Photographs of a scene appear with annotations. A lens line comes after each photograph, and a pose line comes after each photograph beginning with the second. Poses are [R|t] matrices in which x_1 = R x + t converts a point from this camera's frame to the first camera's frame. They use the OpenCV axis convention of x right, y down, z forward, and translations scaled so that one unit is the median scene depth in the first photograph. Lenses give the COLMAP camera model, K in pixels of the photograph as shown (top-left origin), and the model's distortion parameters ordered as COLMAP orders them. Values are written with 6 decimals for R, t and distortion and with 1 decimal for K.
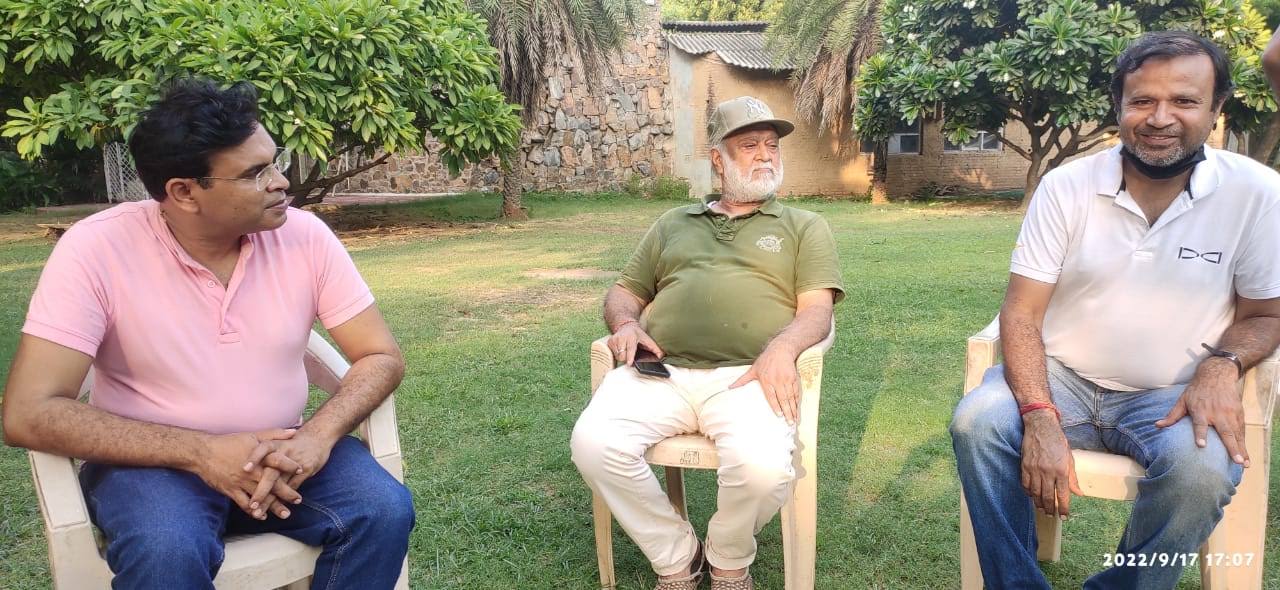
lens RADIAL K [[909.1, 0, 640.0], [0, 909.1, 295.0], [0, 0, 1]] dist [0.033987, -0.062963]
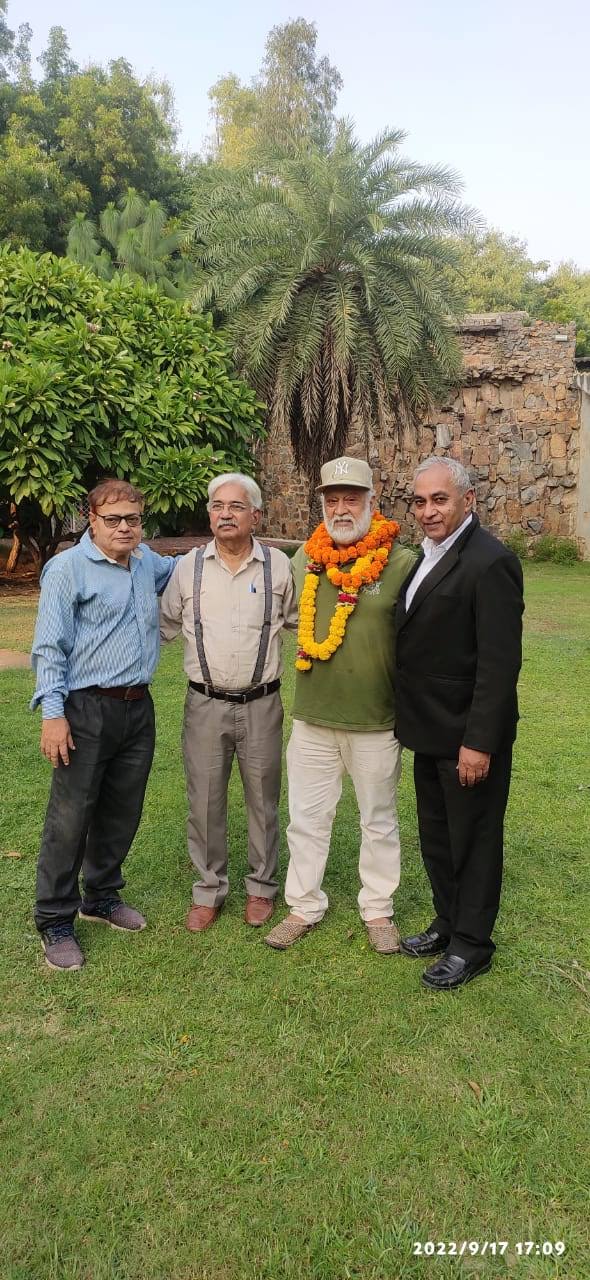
lens RADIAL K [[909.2, 0, 295.0], [0, 909.2, 640.0], [0, 0, 1]] dist [0.029711, -0.003650]
pose [[0.891640, 0.099416, -0.441696, 0.204699], [-0.093743, 0.994991, 0.034713, -0.035574], [0.442934, 0.010455, 0.896493, 0.091485]]
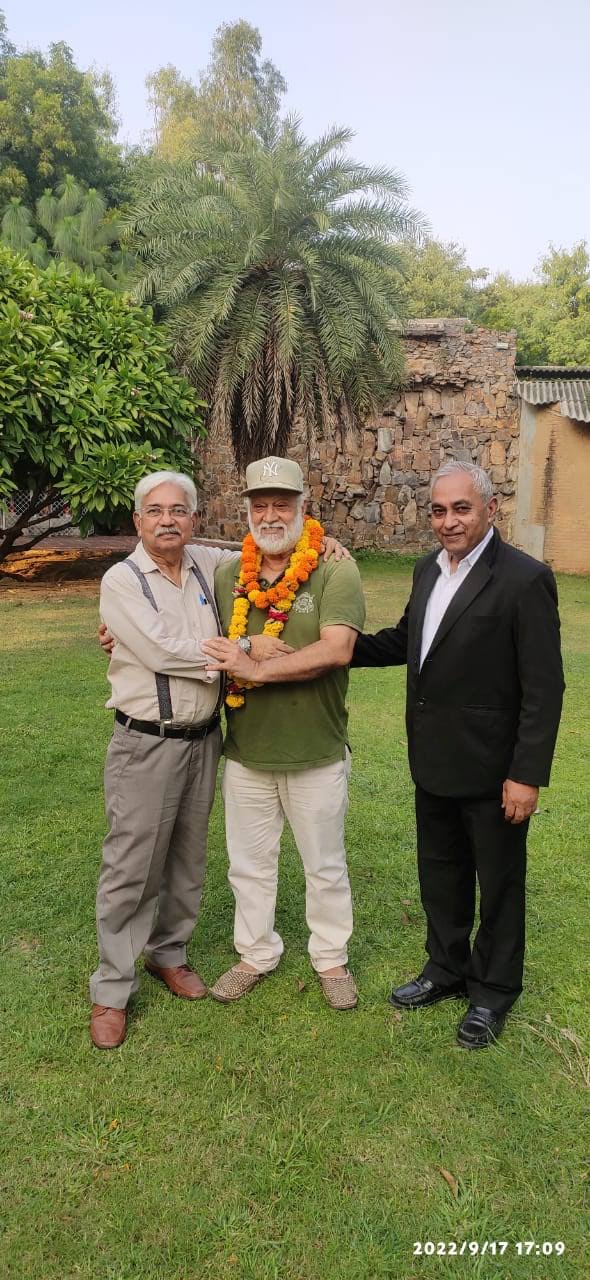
lens RADIAL K [[909.1, 0, 295.0], [0, 909.1, 640.0], [0, 0, 1]] dist [0.033987, -0.062963]
pose [[0.919077, 0.109488, -0.378563, 0.196801], [-0.107516, 0.993852, 0.026414, -0.037398], [0.379128, 0.016425, 0.925198, 0.103008]]
